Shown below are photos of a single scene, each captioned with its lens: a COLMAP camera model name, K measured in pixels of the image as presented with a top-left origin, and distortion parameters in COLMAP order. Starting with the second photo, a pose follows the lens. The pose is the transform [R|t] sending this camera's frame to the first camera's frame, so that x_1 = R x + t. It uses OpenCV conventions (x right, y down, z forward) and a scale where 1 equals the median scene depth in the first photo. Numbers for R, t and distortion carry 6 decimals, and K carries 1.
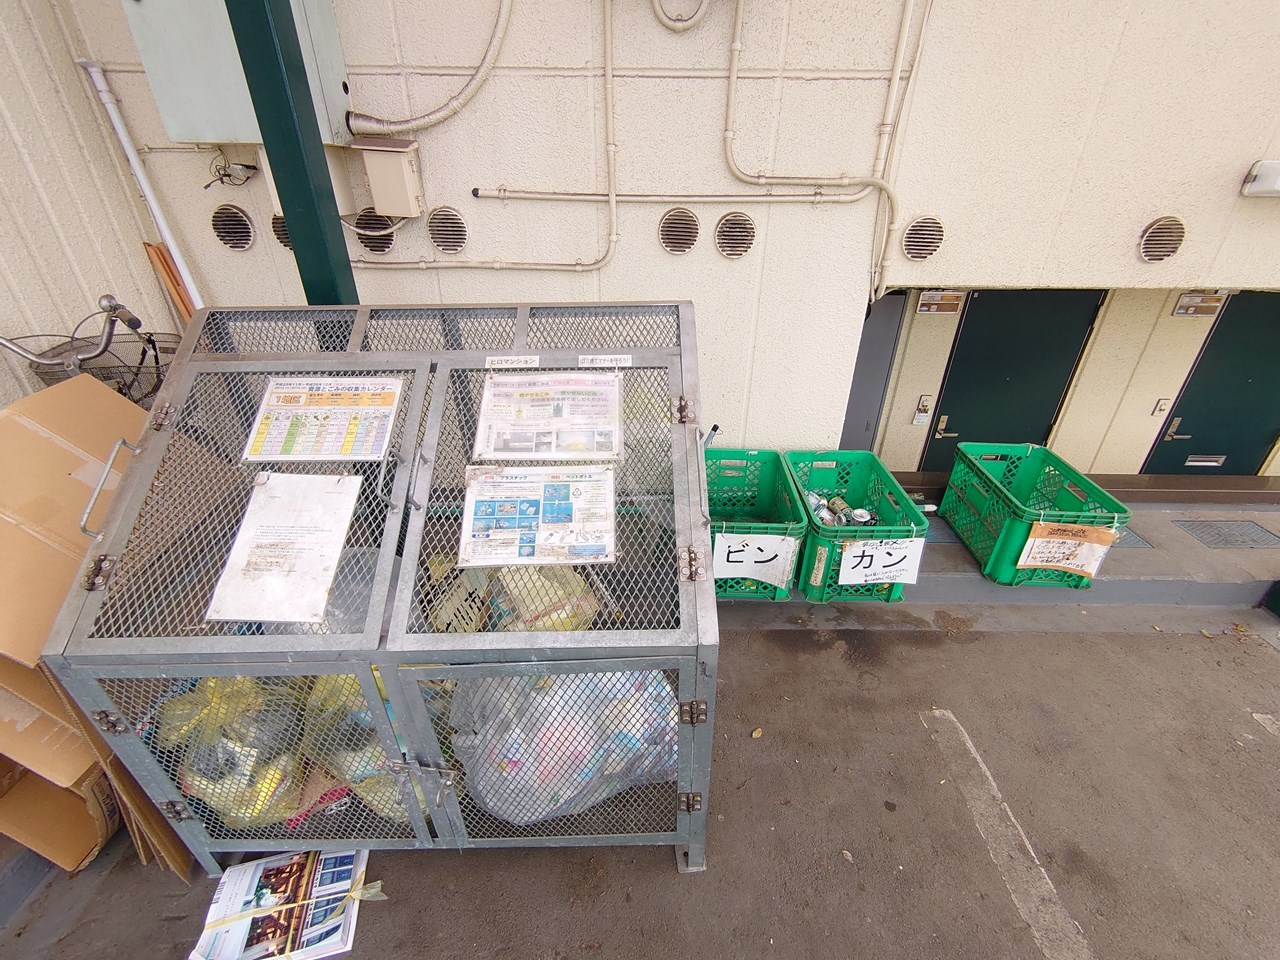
lens RADIAL K [[557.7, 0, 641.9], [0, 557.7, 481.0], [0, 0, 1]] dist [0.002440, -0.000137]
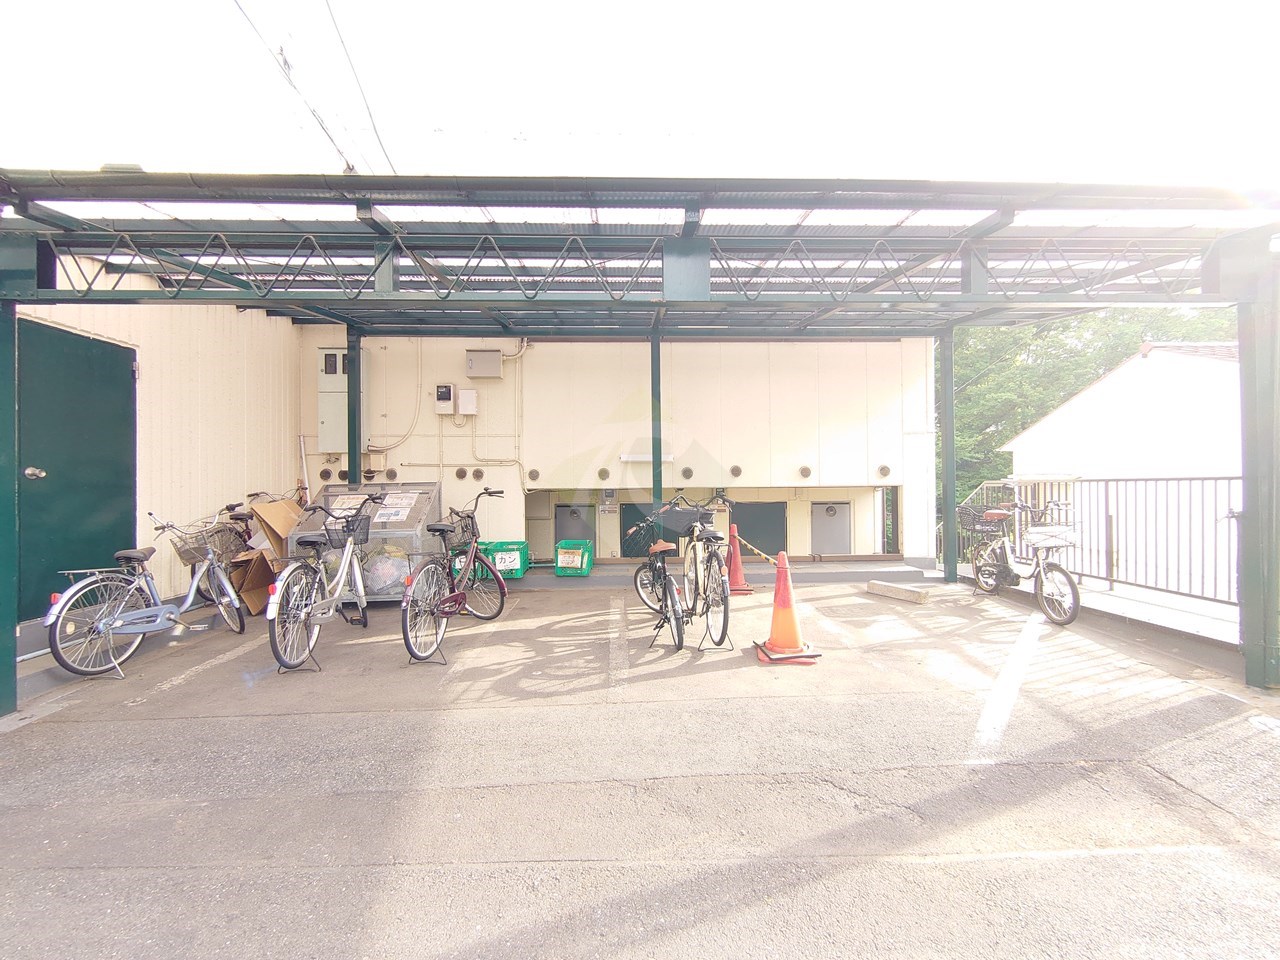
lens RADIAL K [[557.7, 0, 638.7], [0, 557.7, 479.9], [0, 0, 1]] dist [0.002440, -0.000137]
pose [[0.999148, -0.012180, 0.039426, 1.034571], [0.029837, 0.873257, -0.486346, 1.294402], [-0.028505, 0.487108, 0.872877, -2.014708]]
